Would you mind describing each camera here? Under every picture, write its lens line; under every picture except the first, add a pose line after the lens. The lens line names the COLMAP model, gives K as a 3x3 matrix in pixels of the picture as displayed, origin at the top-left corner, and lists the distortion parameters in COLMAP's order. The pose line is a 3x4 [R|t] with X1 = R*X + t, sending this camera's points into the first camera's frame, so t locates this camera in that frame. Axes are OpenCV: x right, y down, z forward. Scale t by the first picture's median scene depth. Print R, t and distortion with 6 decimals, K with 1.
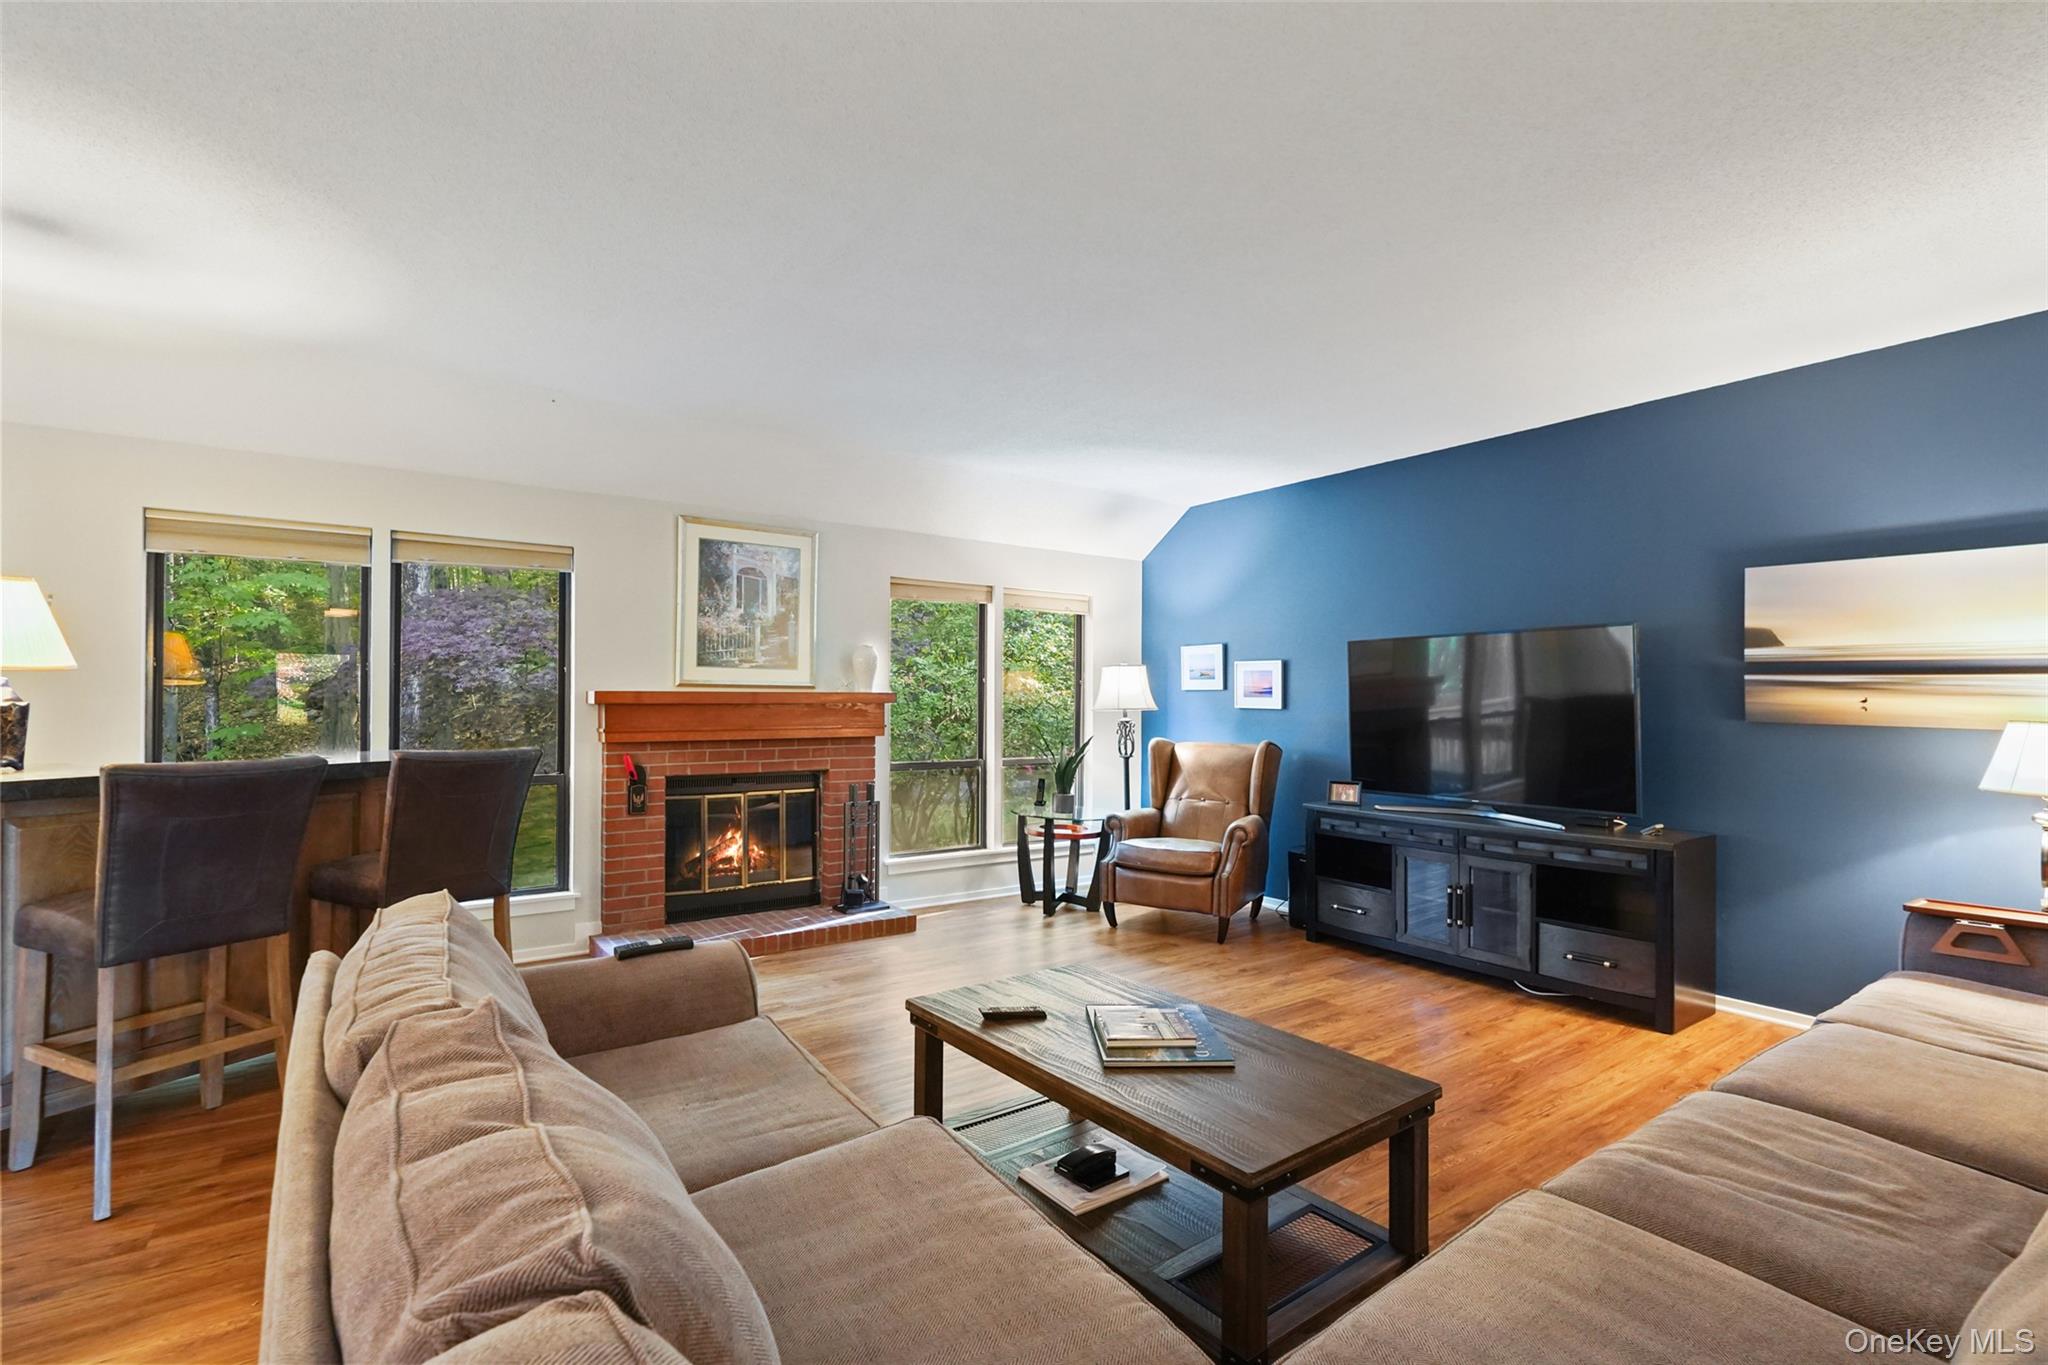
lens RADIAL K [[942.1, 0, 1021.4], [0, 942.1, 695.4], [0, 0, 1]] dist [-0.009296, 0.003135]
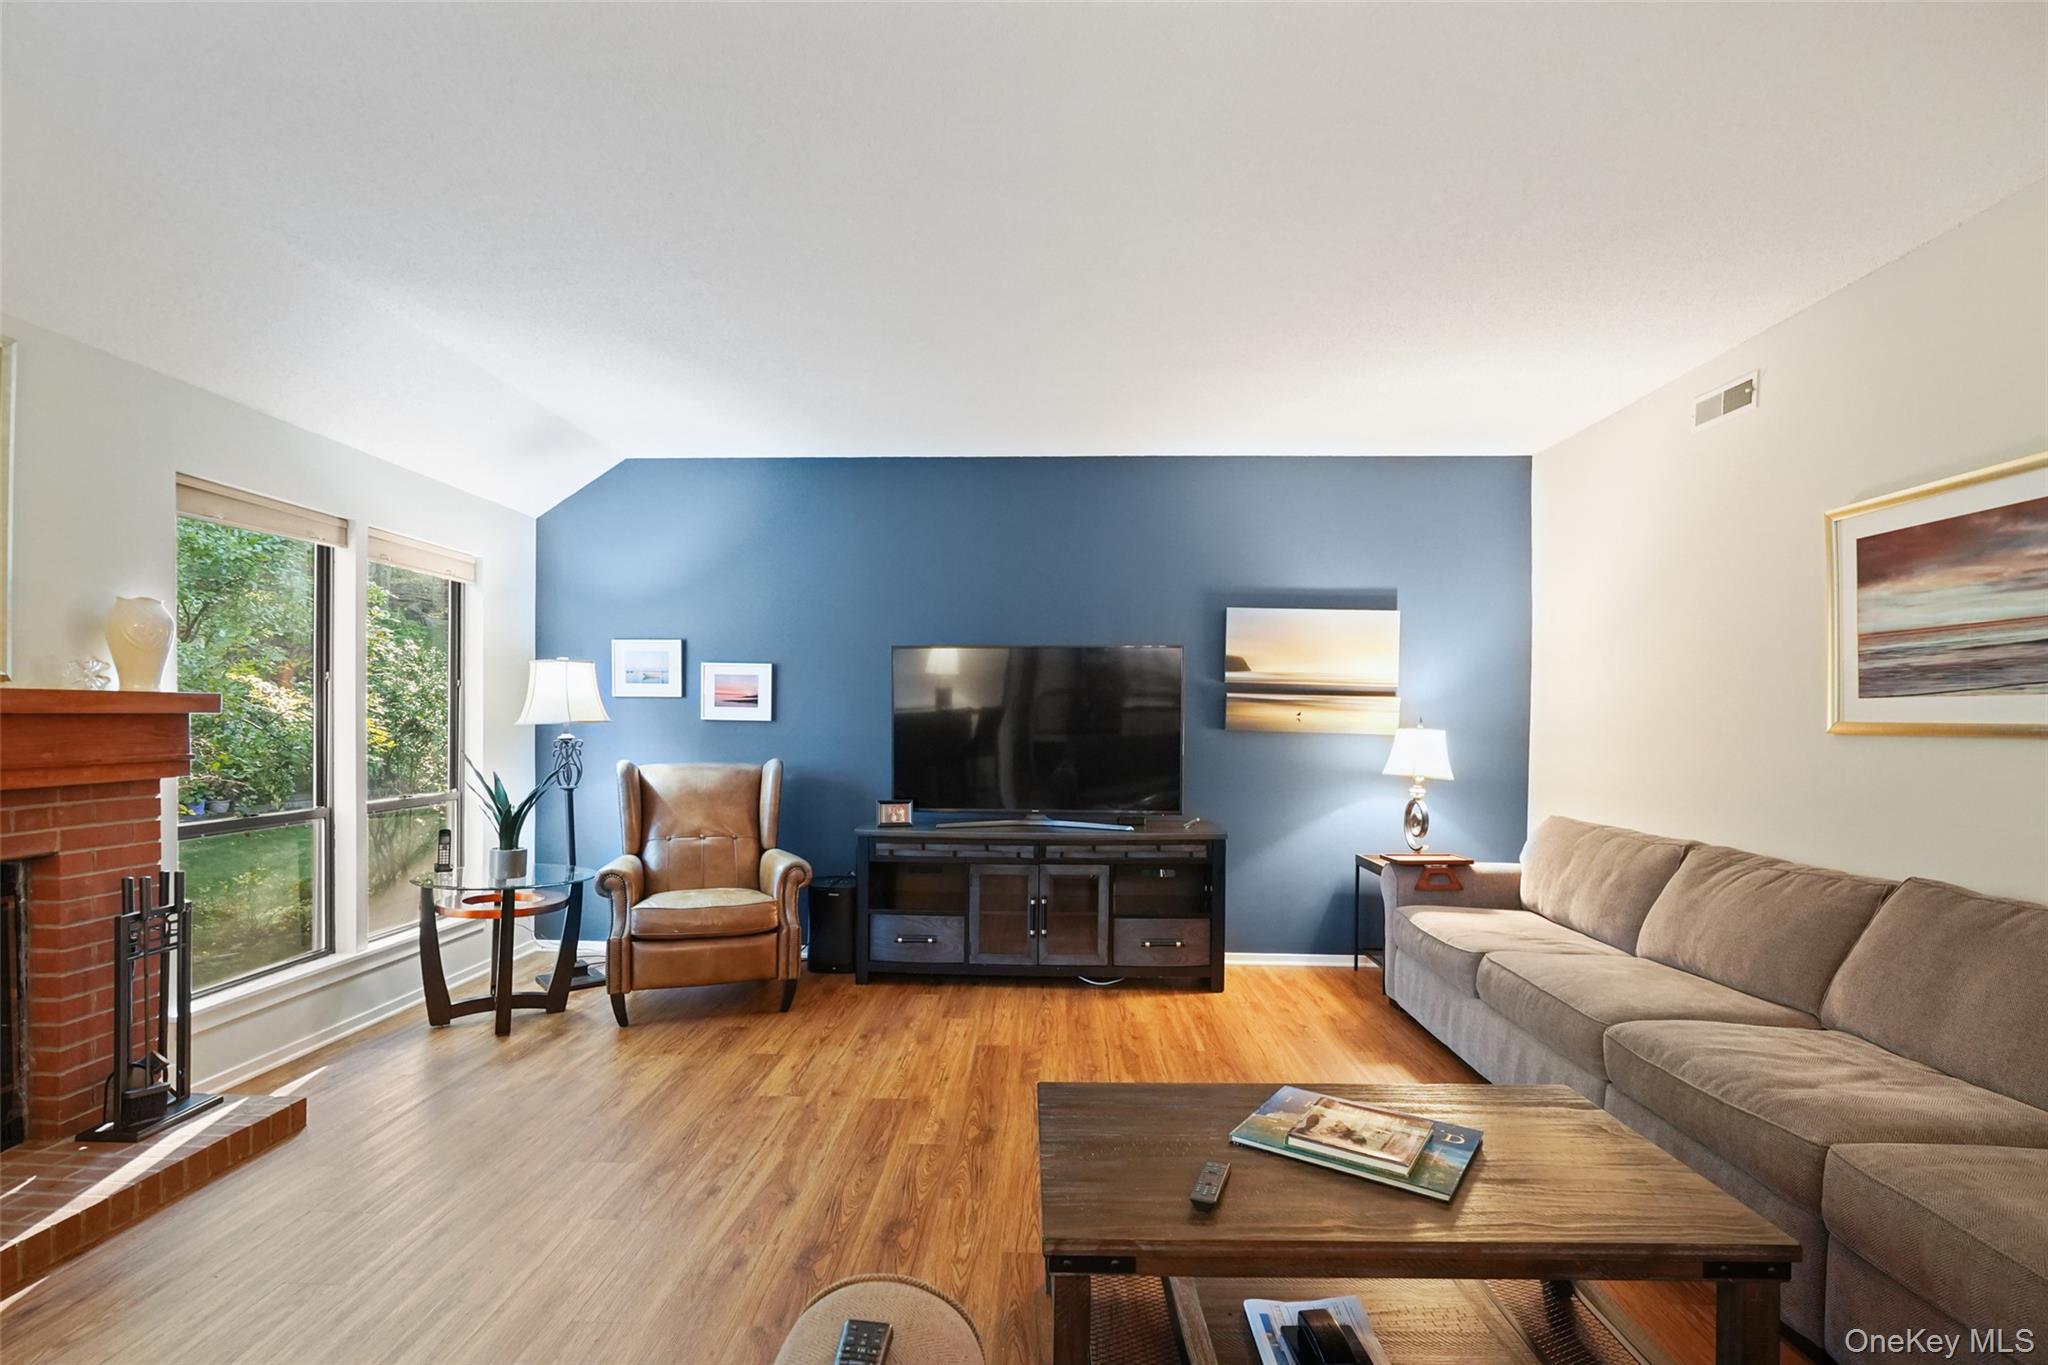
lens RADIAL K [[942.1, 0, 1014.9], [0, 942.1, 725.5], [0, 0, 1]] dist [-0.009296, 0.003135]
pose [[0.606518, -0.007824, 0.795031, -0.303764], [-0.009934, 0.999799, 0.017417, 0.001673], [-0.795007, -0.018462, 0.606319, 0.351471]]
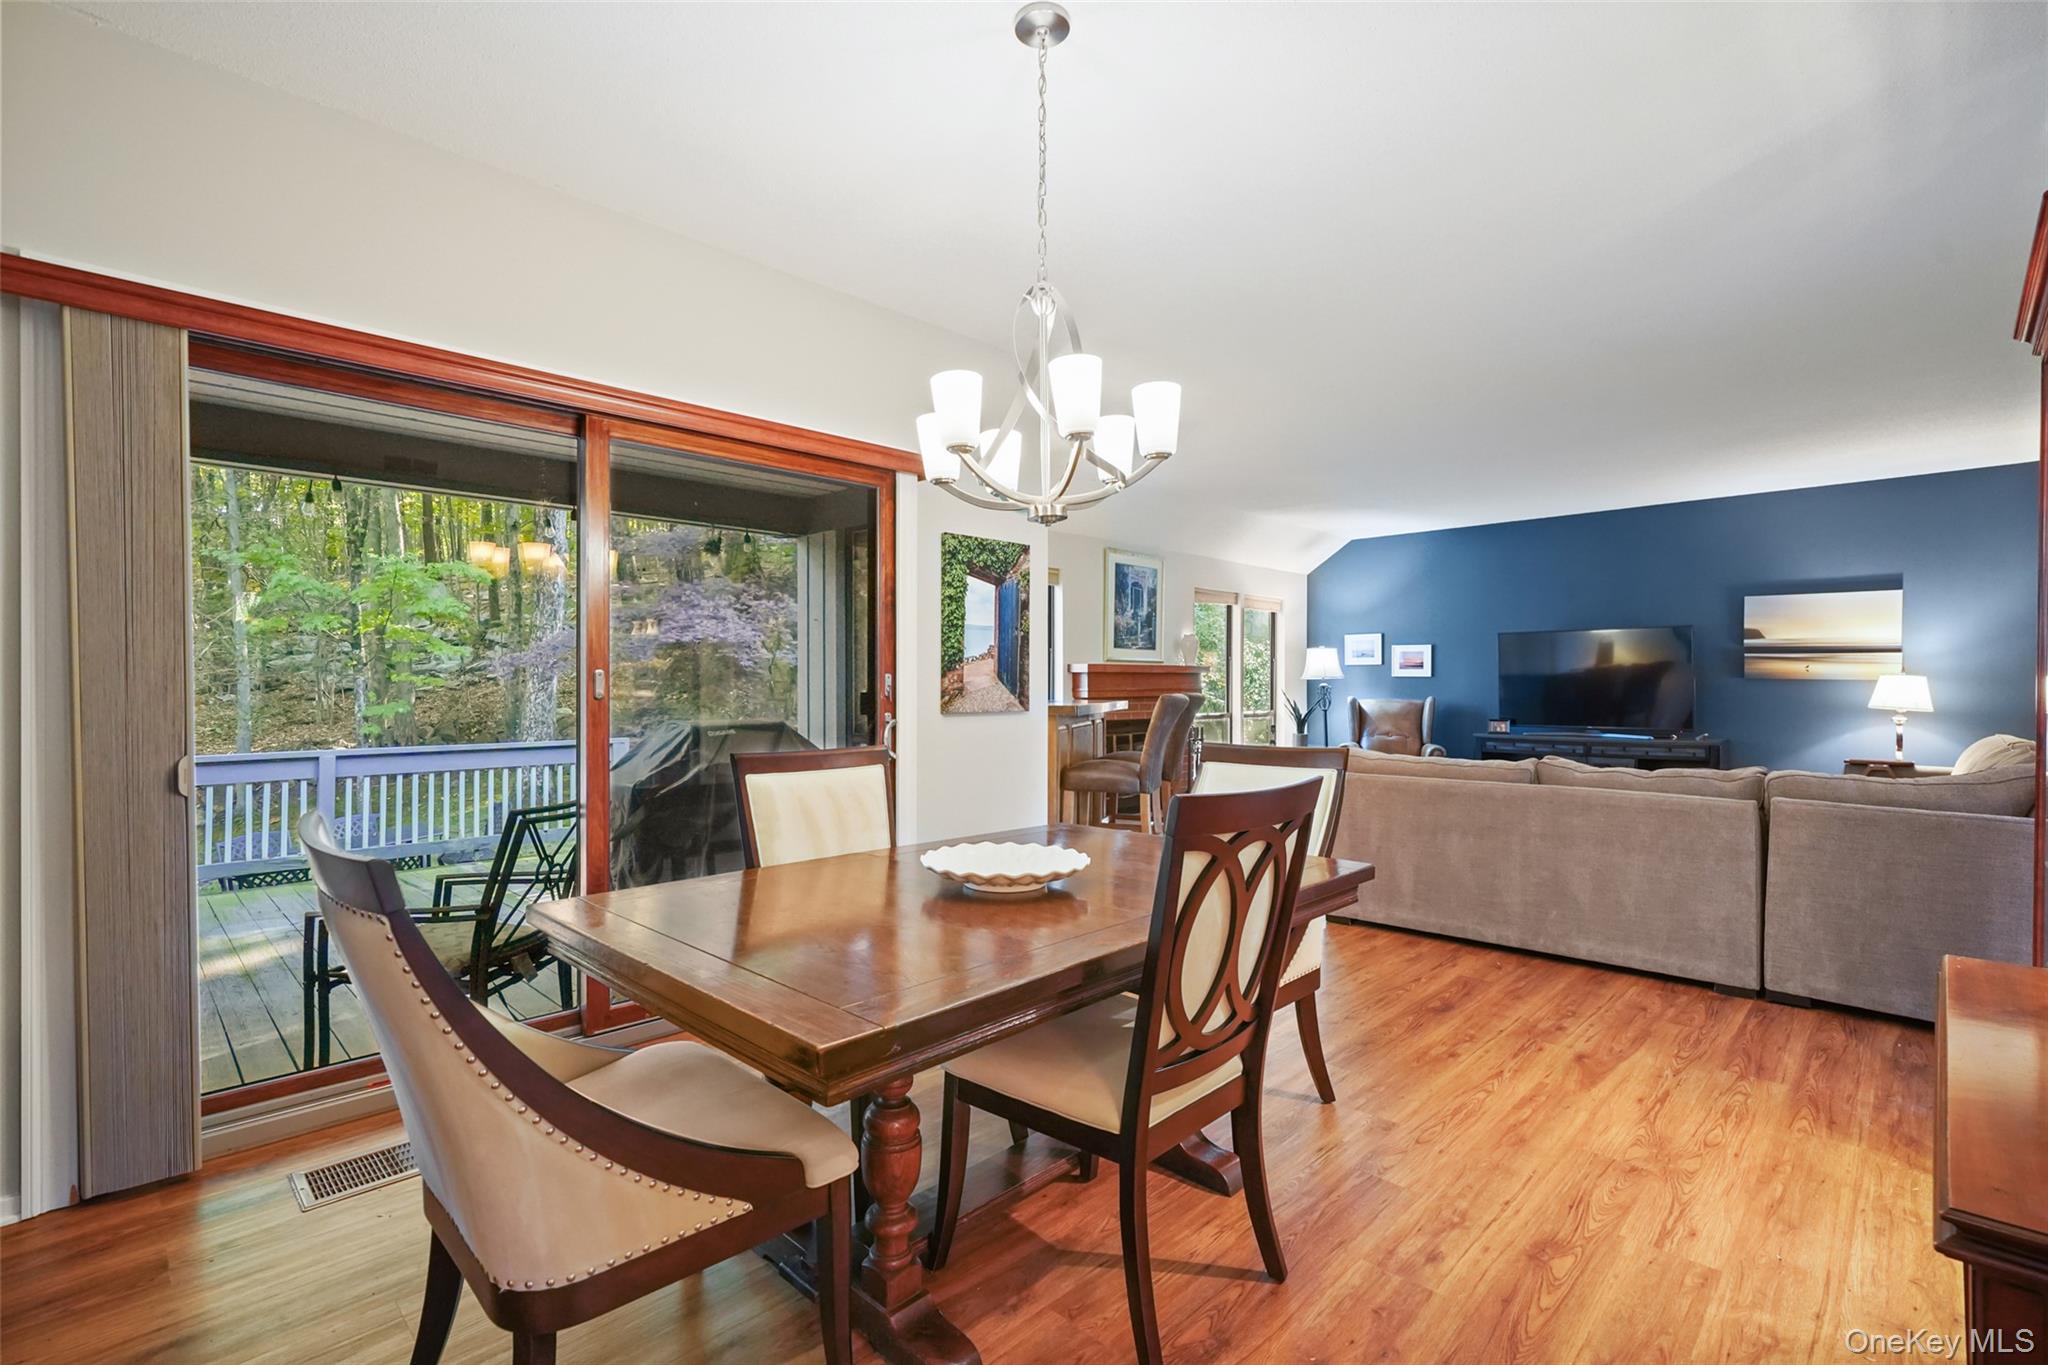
lens RADIAL K [[942.1, 0, 1013.4], [0, 942.1, 686.9], [0, 0, 1]] dist [-0.009296, 0.003135]
pose [[0.984699, -0.005327, 0.174180, -0.756219], [0.003846, 0.999954, 0.008840, 0.017019], [-0.174219, -0.008035, 0.984674, -0.450079]]
